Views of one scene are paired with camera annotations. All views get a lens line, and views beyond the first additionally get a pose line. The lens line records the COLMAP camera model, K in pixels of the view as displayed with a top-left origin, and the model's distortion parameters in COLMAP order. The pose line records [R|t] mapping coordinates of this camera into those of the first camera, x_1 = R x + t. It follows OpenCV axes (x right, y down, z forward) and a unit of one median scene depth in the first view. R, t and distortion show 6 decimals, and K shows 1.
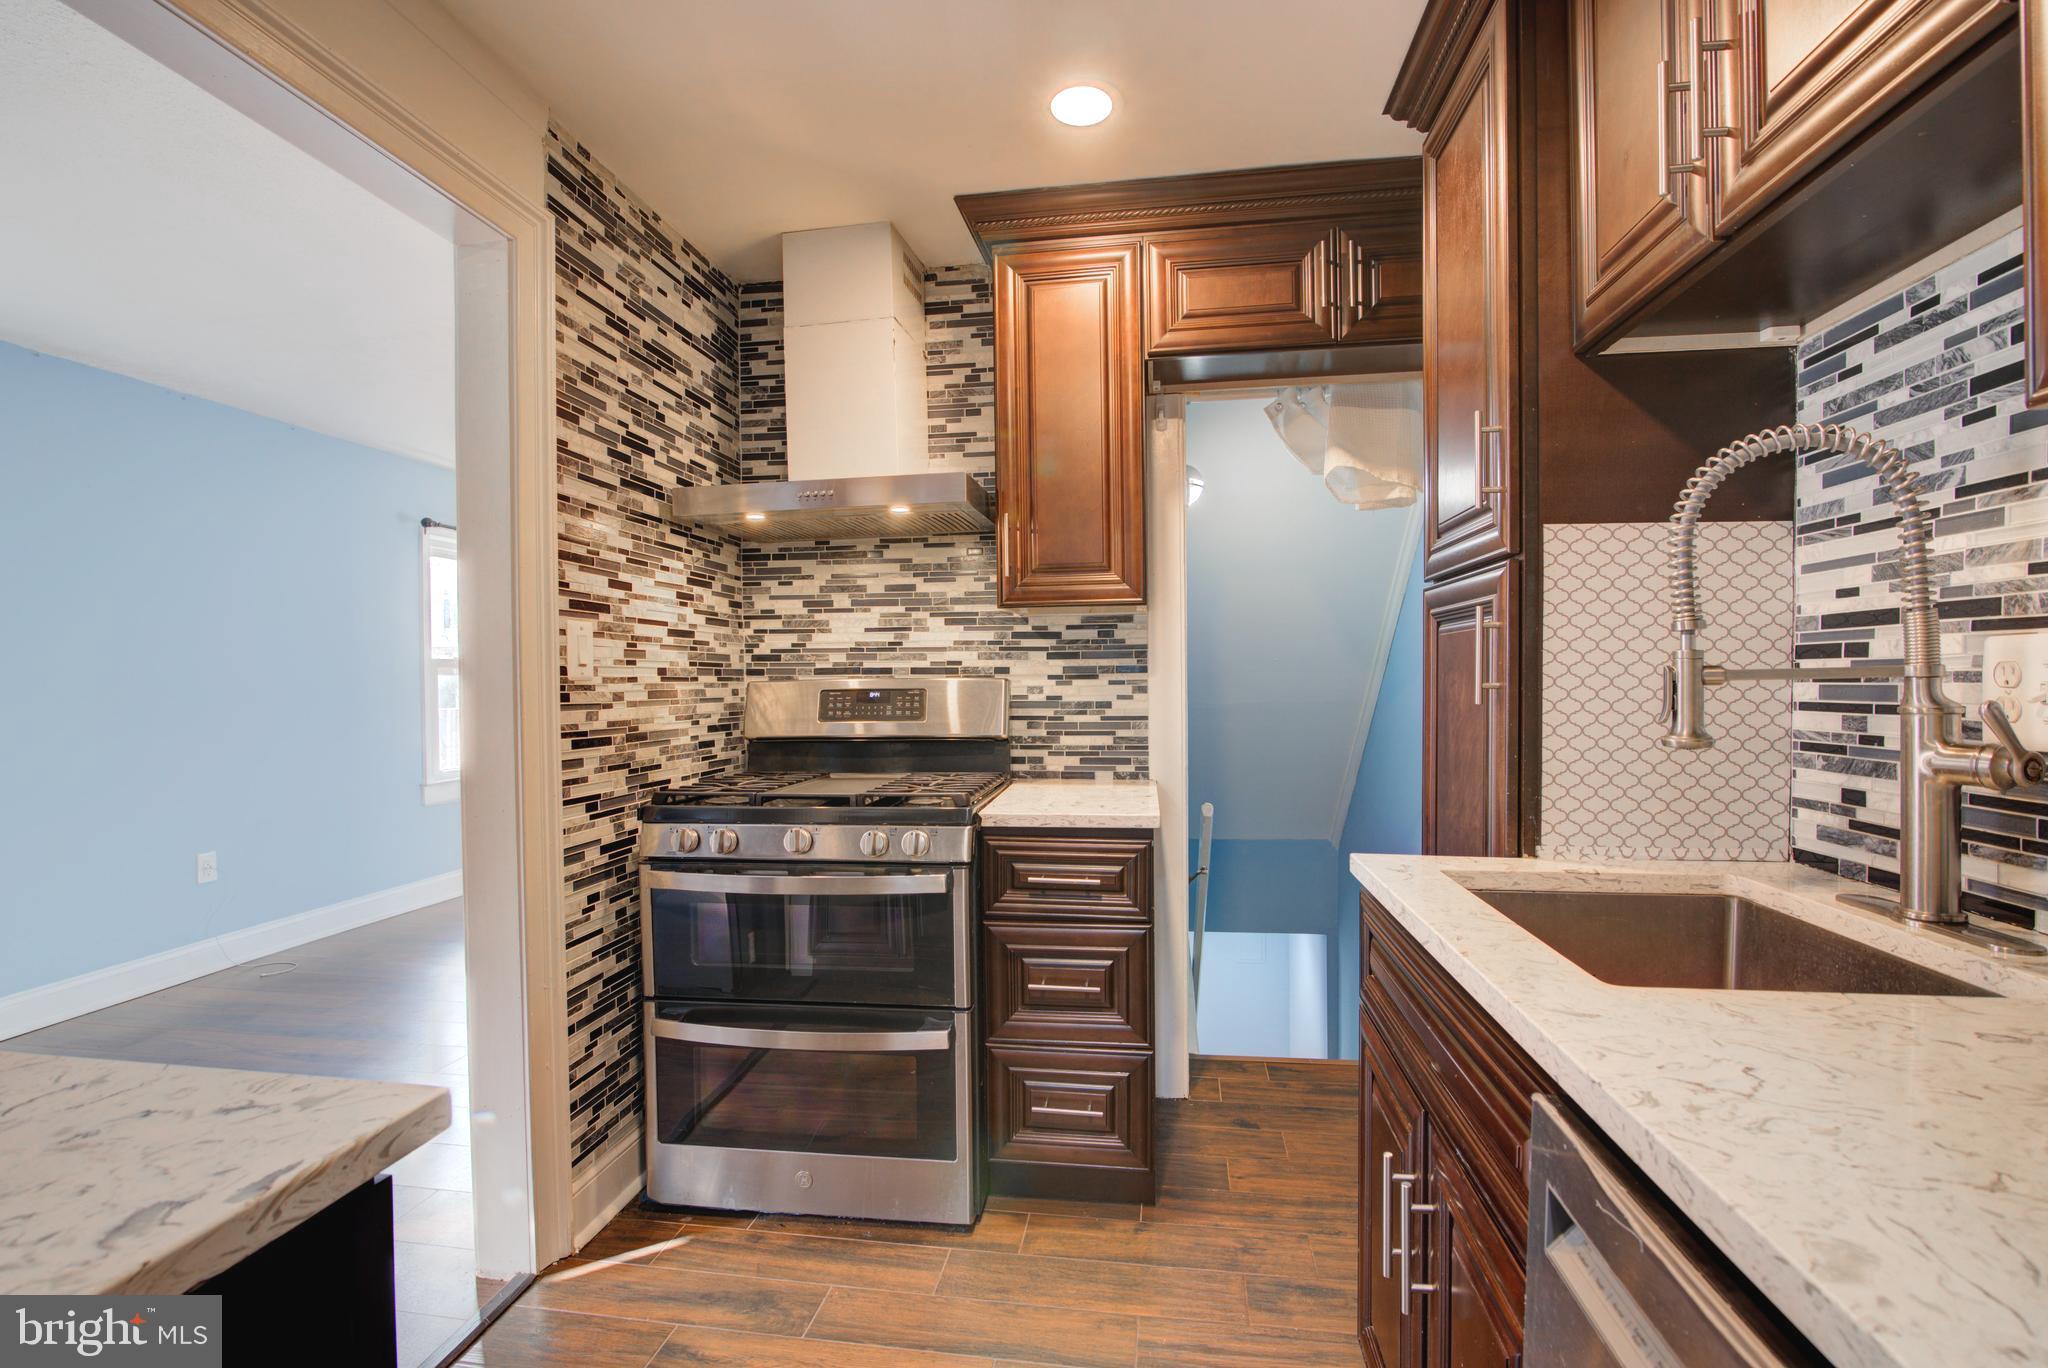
lens RADIAL K [[932.0, 0, 1023.4], [0, 932.0, 692.7], [0, 0, 1]] dist [-0.020951, 0.001091]
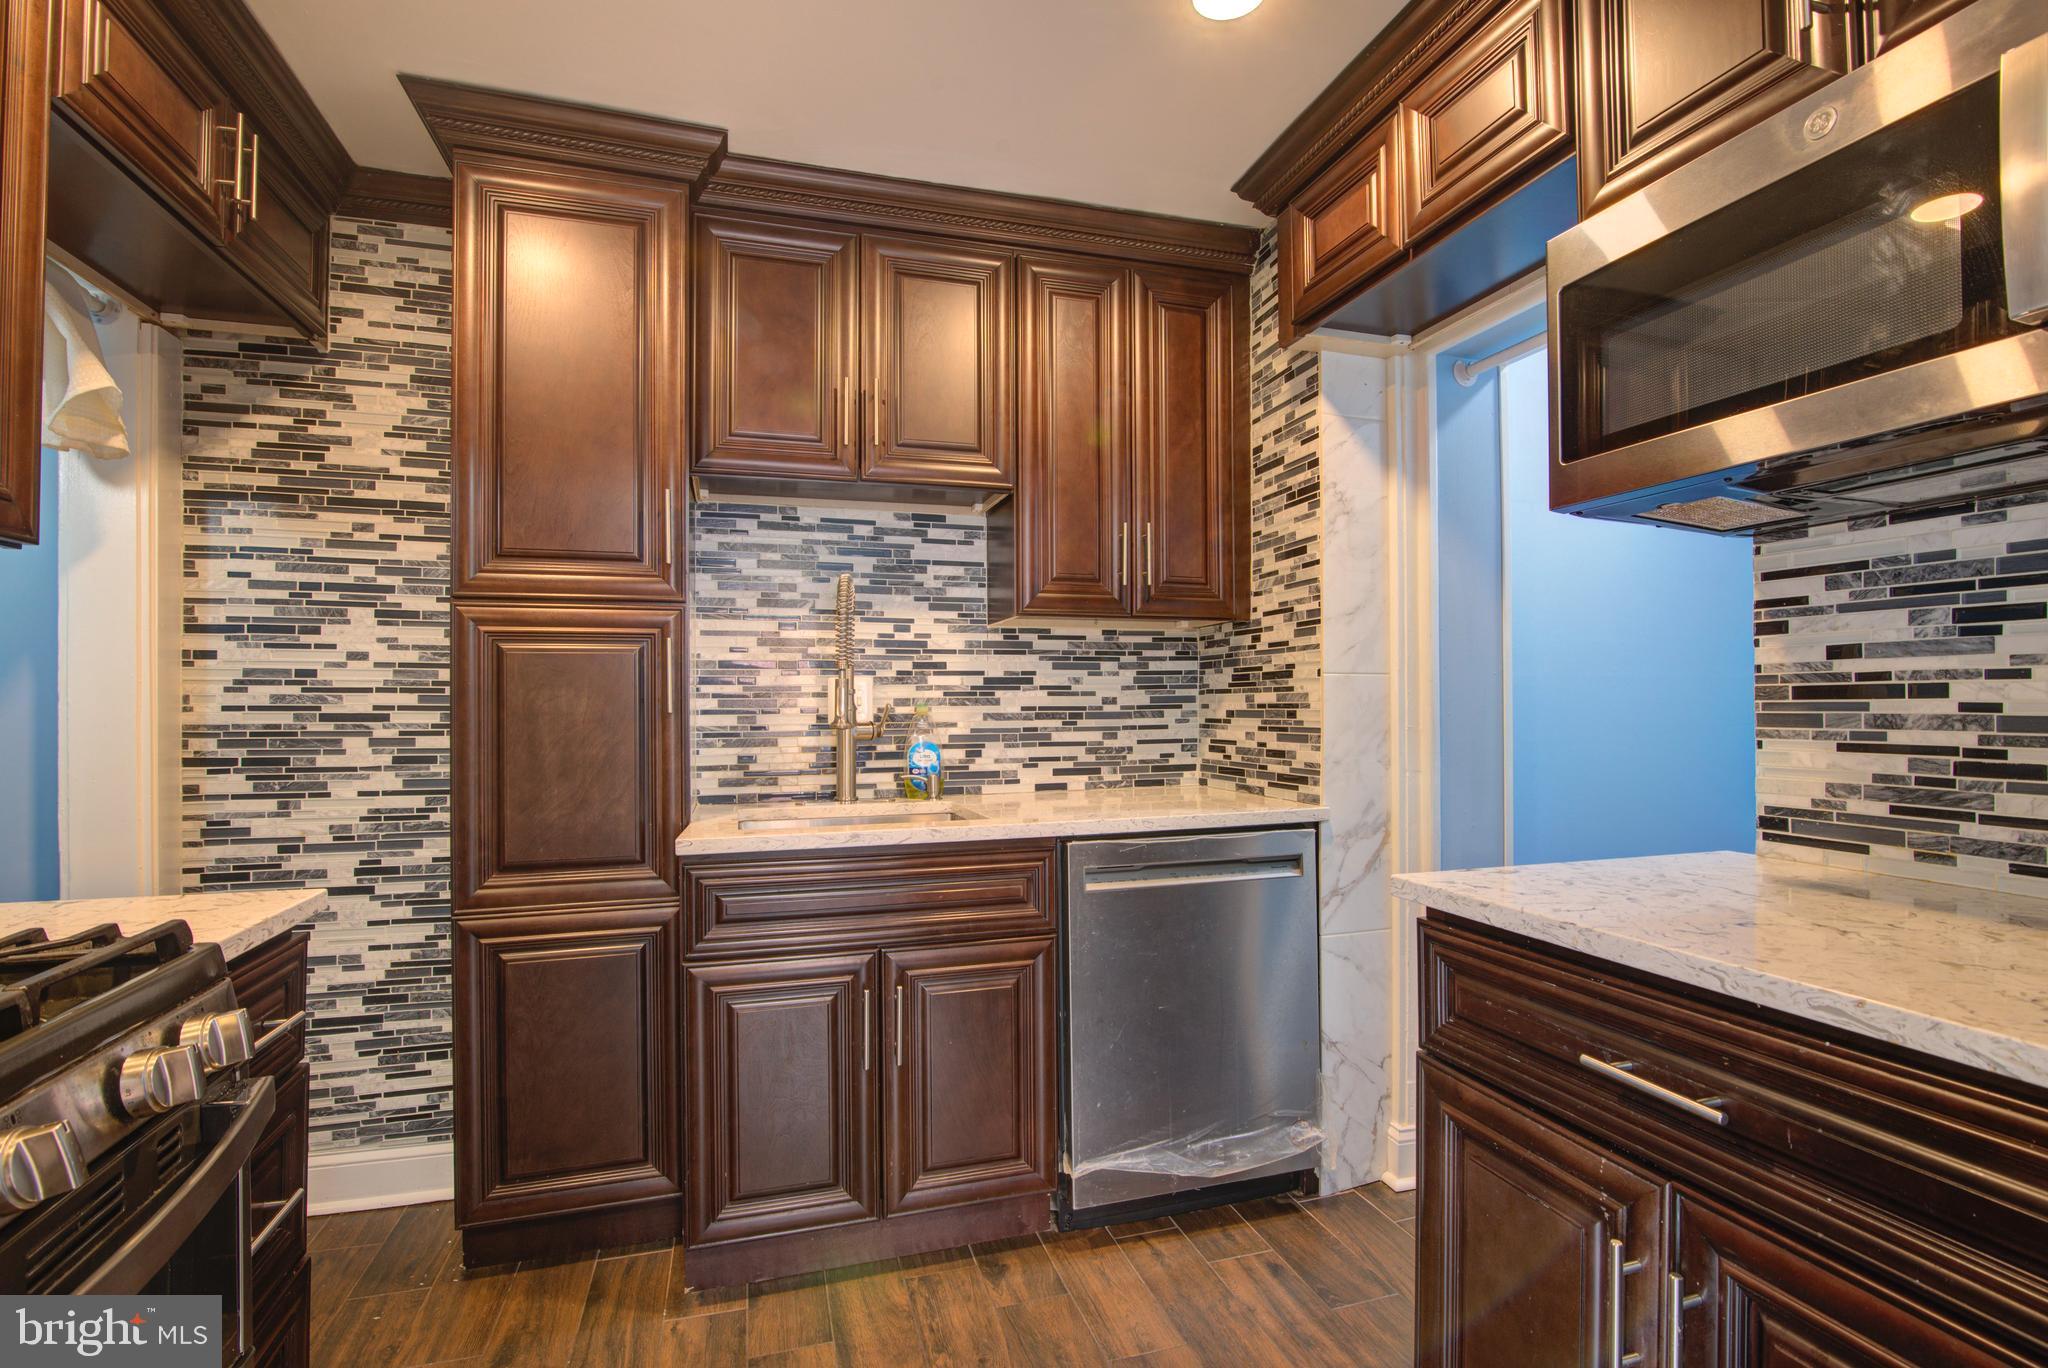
lens RADIAL K [[943.5, 0, 1026.3], [0, 943.5, 693.2], [0, 0, 1]] dist [-0.022056, 0.001014]
pose [[-0.427808, 0.019318, 0.903663, -0.517698], [0.022622, 0.999687, -0.010661, 0.005790], [-0.903586, 0.015882, -0.428112, 0.625121]]
